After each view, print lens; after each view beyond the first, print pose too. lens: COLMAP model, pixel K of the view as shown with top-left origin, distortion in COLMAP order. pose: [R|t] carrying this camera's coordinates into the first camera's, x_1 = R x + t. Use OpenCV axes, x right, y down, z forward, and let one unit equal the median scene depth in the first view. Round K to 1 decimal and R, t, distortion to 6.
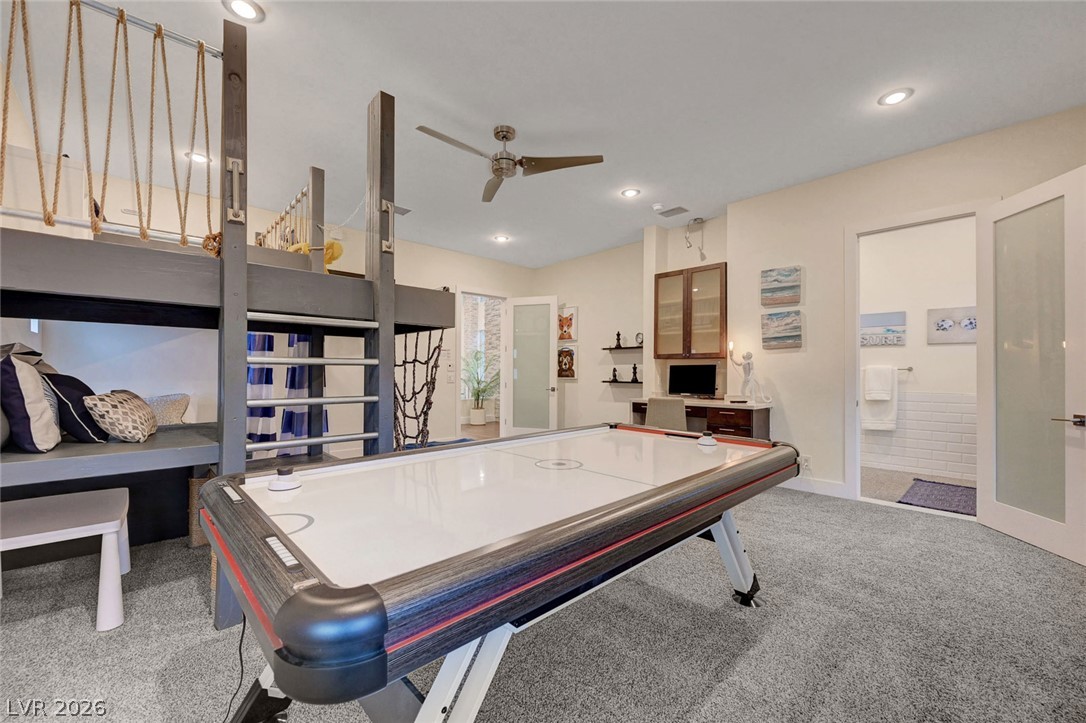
lens RADIAL K [[440.0, 0, 547.9], [0, 440.0, 369.8], [0, 0, 1]] dist [0.000249, 0.000536]
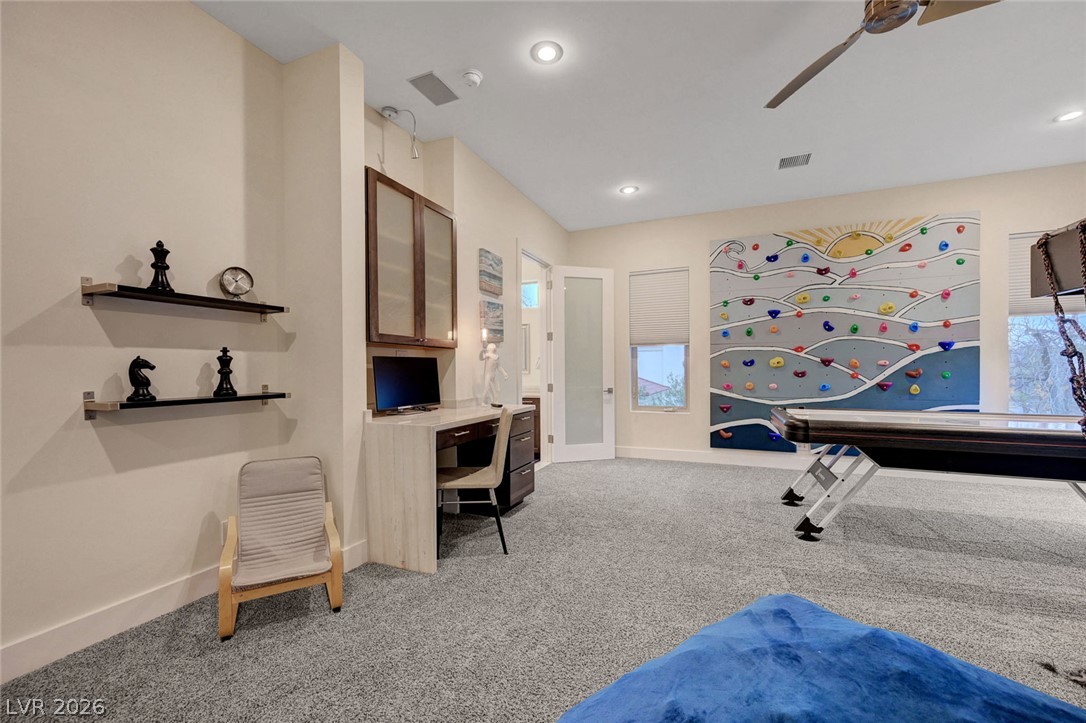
lens RADIAL K [[440.0, 0, 543.3], [0, 440.0, 366.5], [0, 0, 1]] dist [0.000249, 0.000536]
pose [[-0.406716, -0.007351, 0.913525, -0.389721], [-0.009985, 0.999944, 0.003600, -0.003325], [-0.913500, -0.007657, -0.406766, 1.448134]]
